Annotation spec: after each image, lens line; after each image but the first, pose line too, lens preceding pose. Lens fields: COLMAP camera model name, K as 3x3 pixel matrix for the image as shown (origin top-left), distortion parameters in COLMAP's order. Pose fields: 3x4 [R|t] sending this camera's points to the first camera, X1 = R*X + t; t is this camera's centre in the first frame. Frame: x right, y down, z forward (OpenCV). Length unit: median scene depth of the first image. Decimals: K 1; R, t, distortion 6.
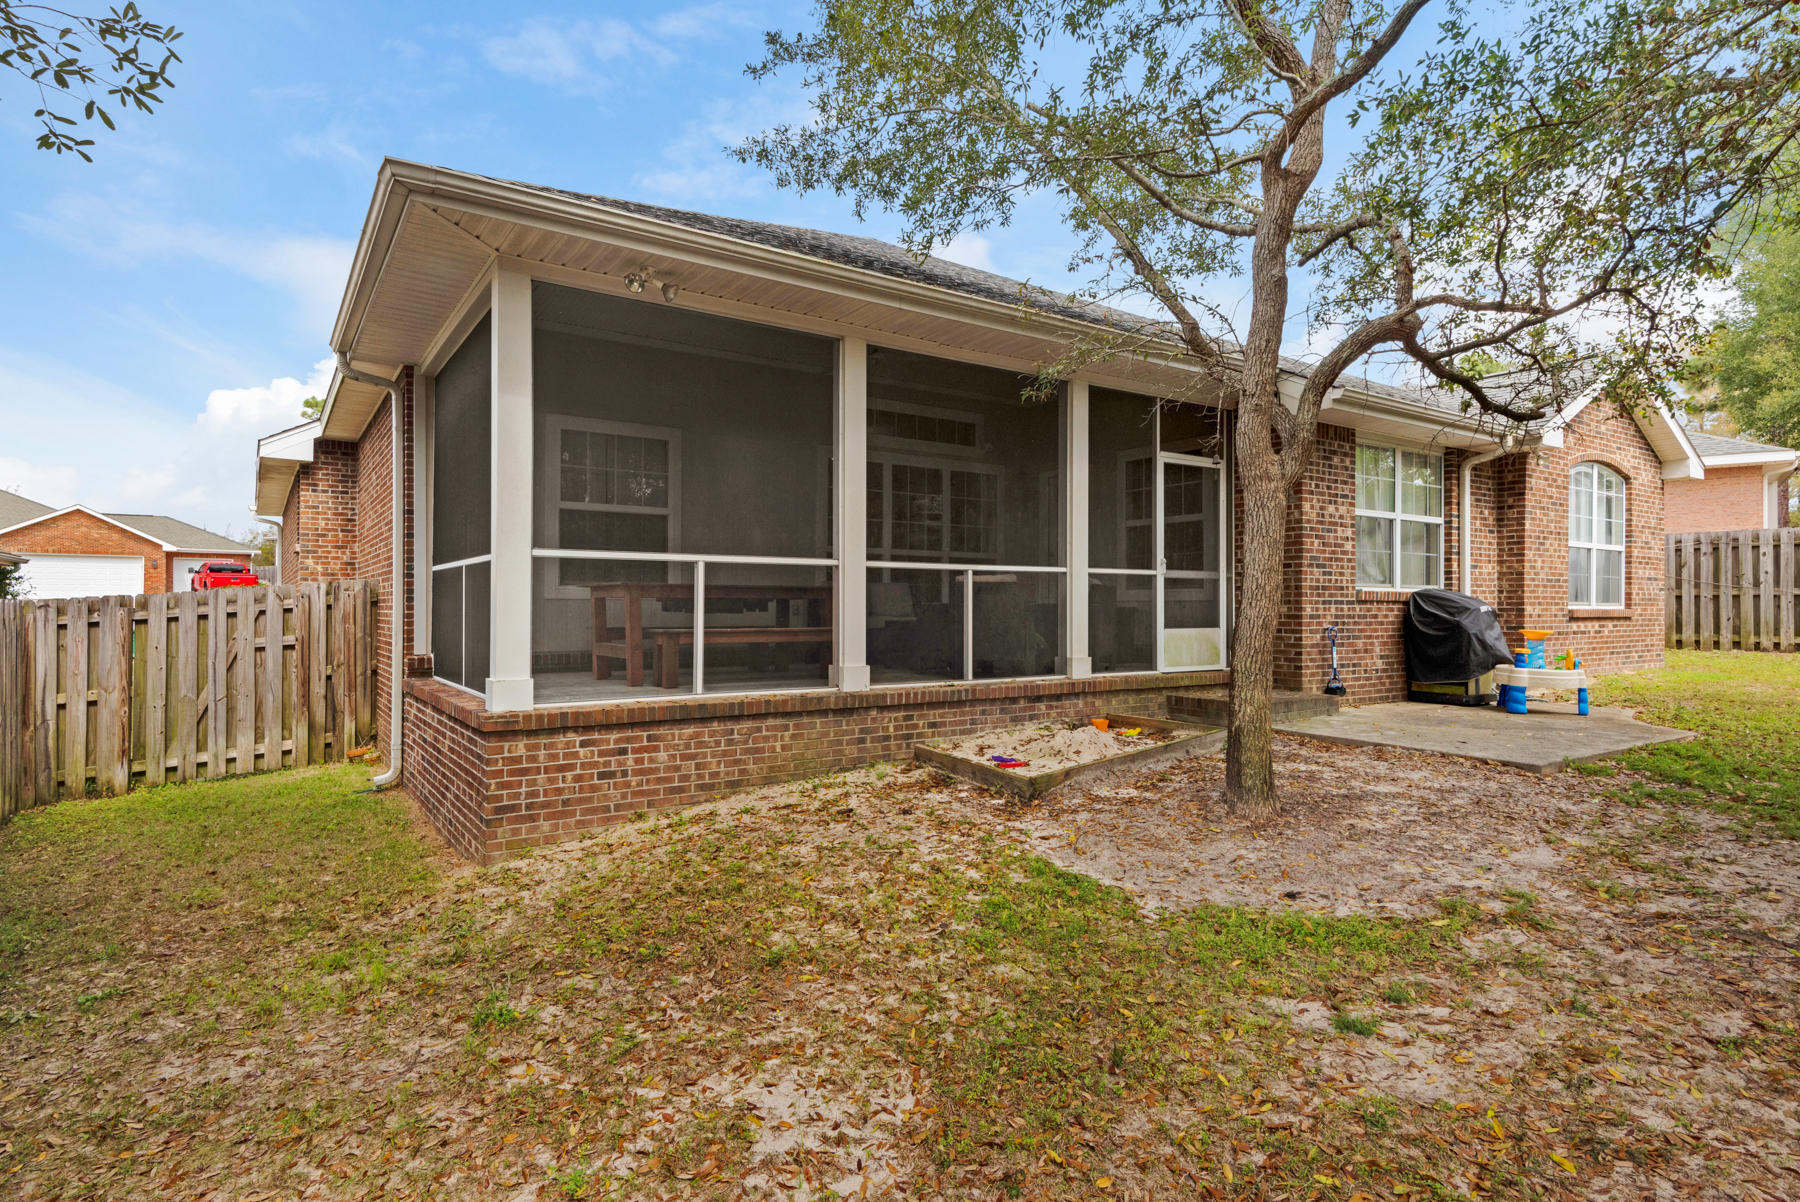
lens RADIAL K [[945.7, 0, 897.4], [0, 945.7, 607.8], [0, 0, 1]] dist [0.030918, 0.001317]
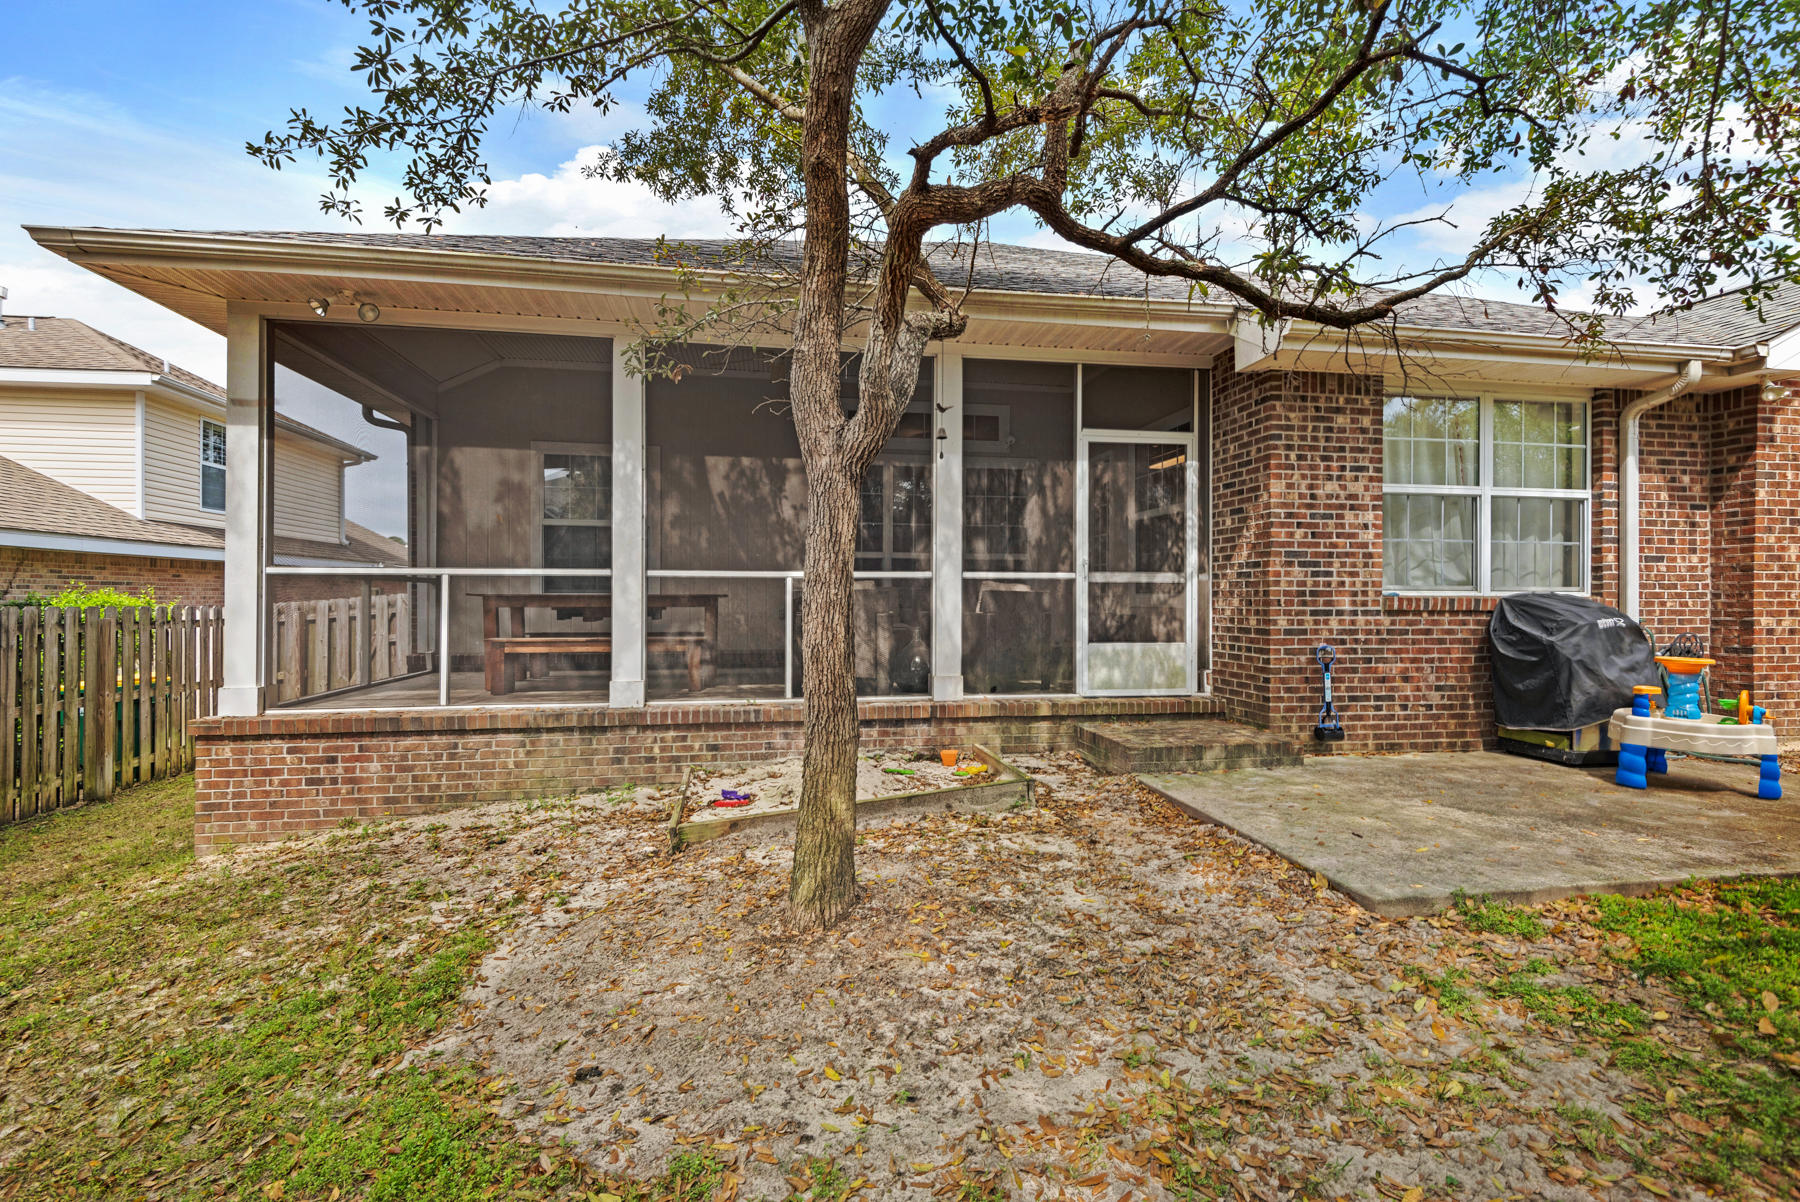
lens RADIAL K [[820.9, 0, 893.7], [0, 820.9, 600.9], [0, 0, 1]] dist [0.014178, -0.003045]
pose [[0.910198, -0.000105, -0.414174, 0.420334], [-0.000500, 0.999999, -0.001352, -0.014242], [0.414174, 0.001437, 0.910197, 0.279292]]
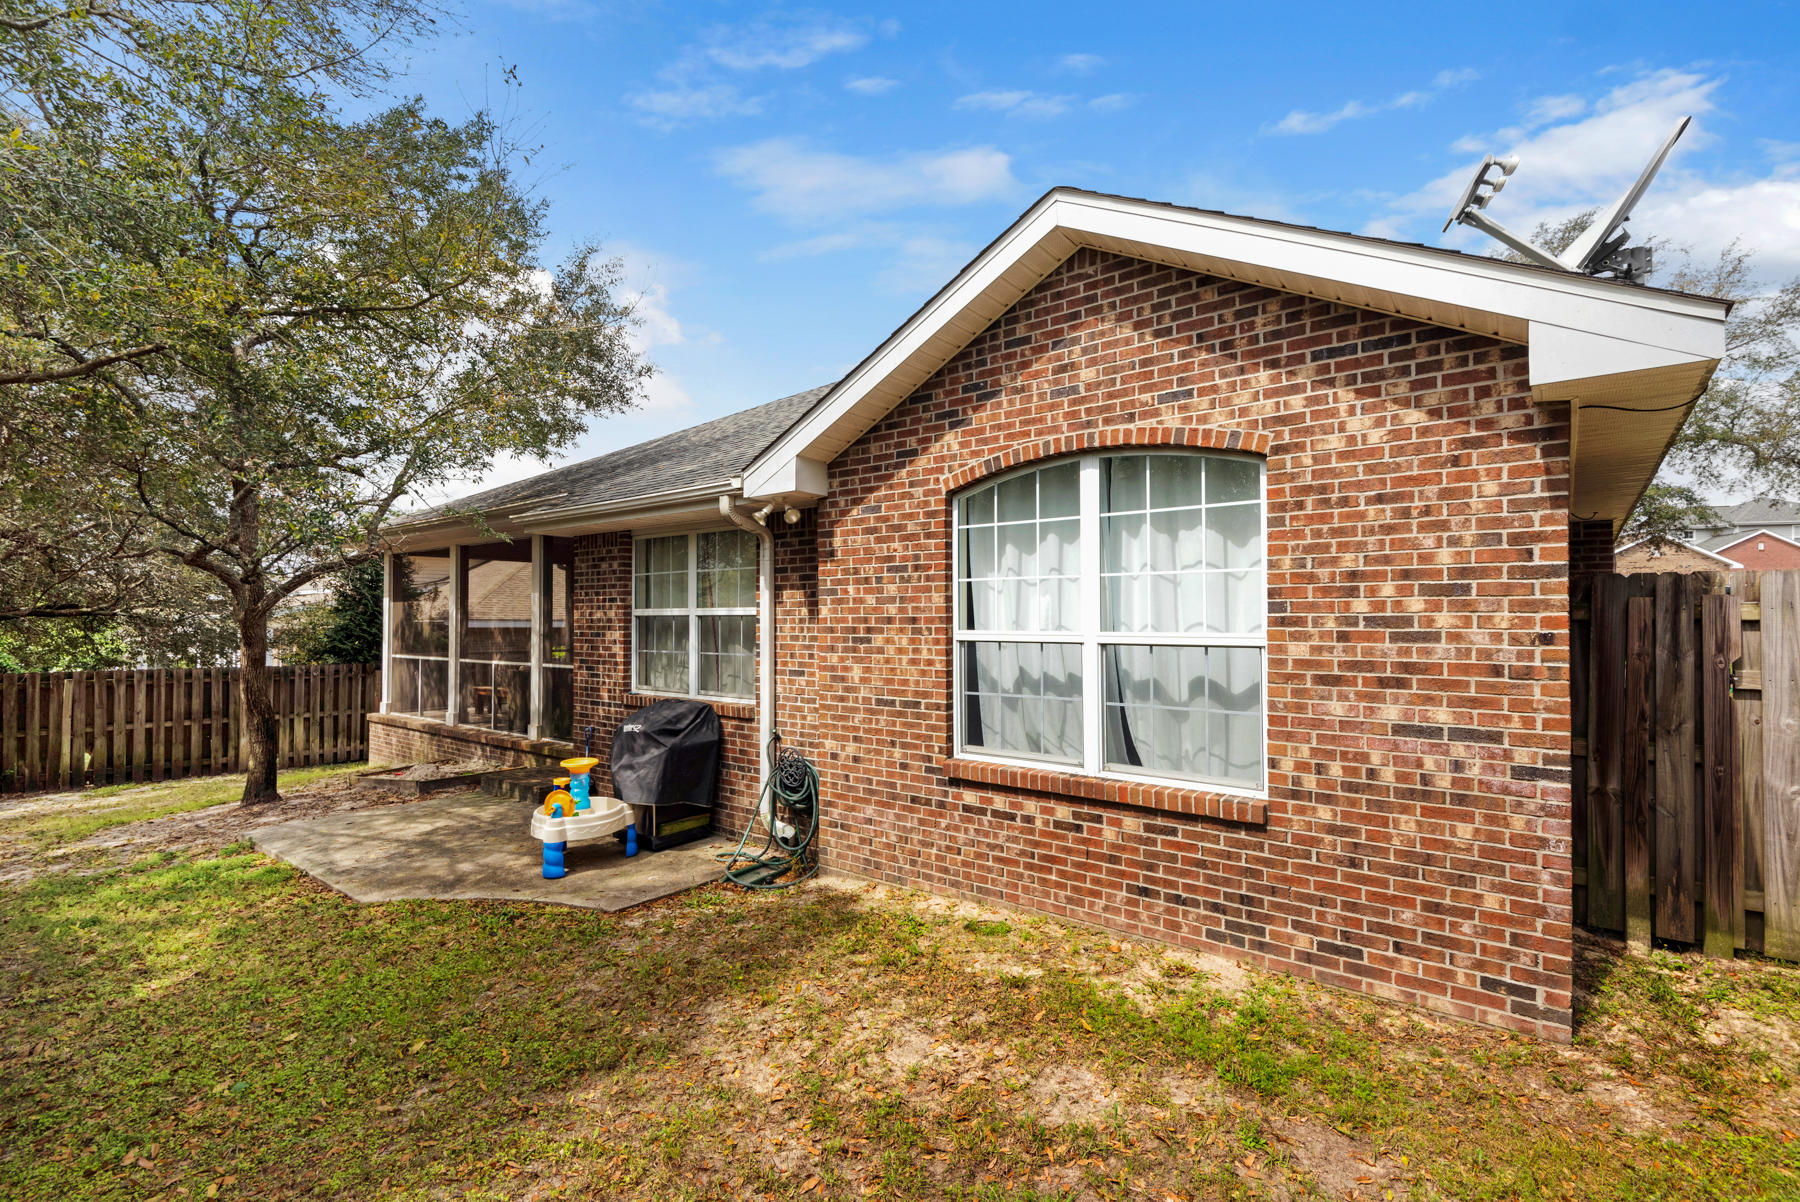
lens RADIAL K [[820.9, 0, 906.1], [0, 820.9, 611.3], [0, 0, 1]] dist [0.014178, -0.003045]
pose [[0.284842, -0.010275, -0.958519, 1.446509], [0.004487, 0.999946, -0.009386, -0.098888], [0.958564, -0.001627, 0.284873, 1.088514]]
